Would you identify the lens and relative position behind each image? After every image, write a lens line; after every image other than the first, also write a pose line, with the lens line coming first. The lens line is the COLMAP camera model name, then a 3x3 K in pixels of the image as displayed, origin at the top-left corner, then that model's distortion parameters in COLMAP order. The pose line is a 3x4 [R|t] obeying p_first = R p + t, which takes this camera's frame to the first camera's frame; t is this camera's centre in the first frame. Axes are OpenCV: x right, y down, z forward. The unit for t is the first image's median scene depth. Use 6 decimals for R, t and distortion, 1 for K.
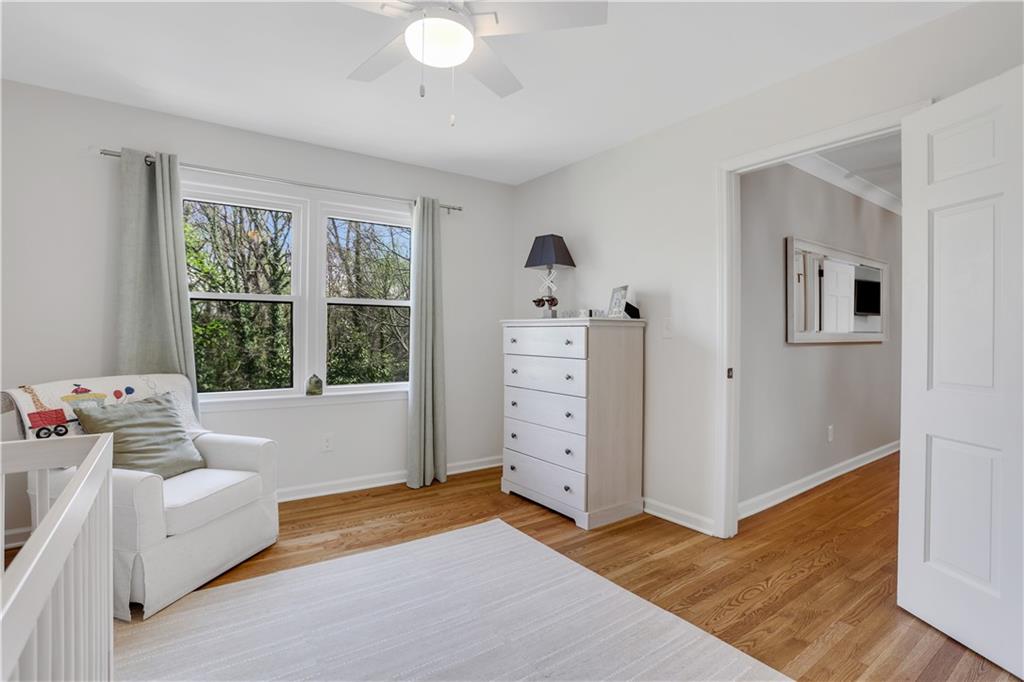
lens RADIAL K [[469.4, 0, 511.3], [0, 469.4, 338.5], [0, 0, 1]] dist [-0.018050, 0.002706]
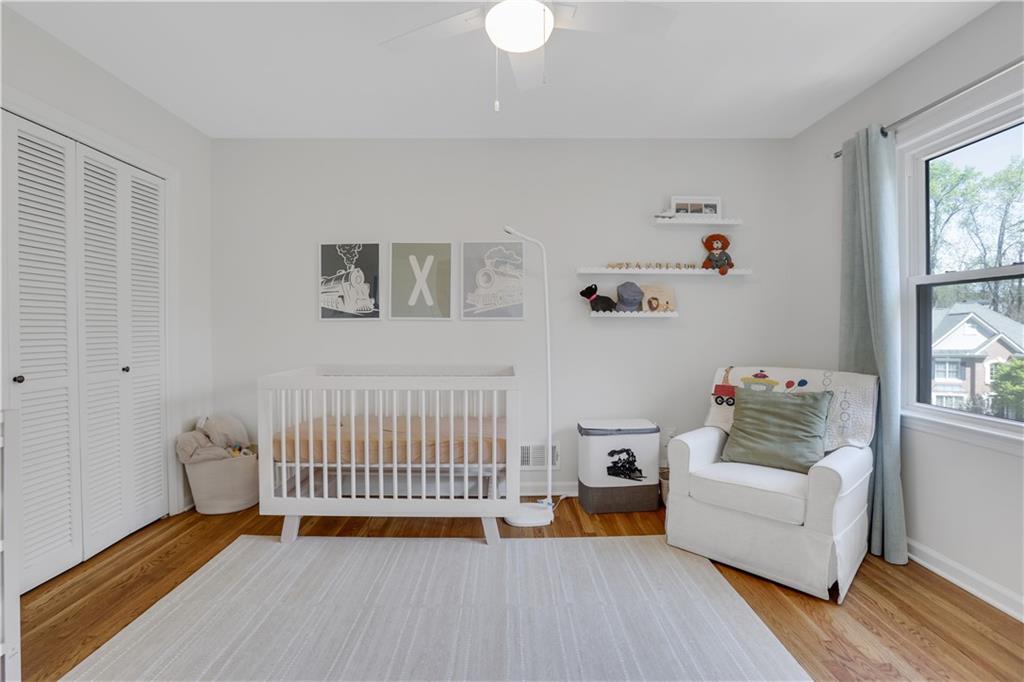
lens RADIAL K [[469.4, 0, 510.5], [0, 469.4, 335.1], [0, 0, 1]] dist [-0.018050, 0.002706]
pose [[-0.550644, 0.008191, -0.834700, 0.448656], [-0.004398, 0.999910, 0.012714, -0.008967], [0.834729, 0.010671, -0.550558, 1.050708]]
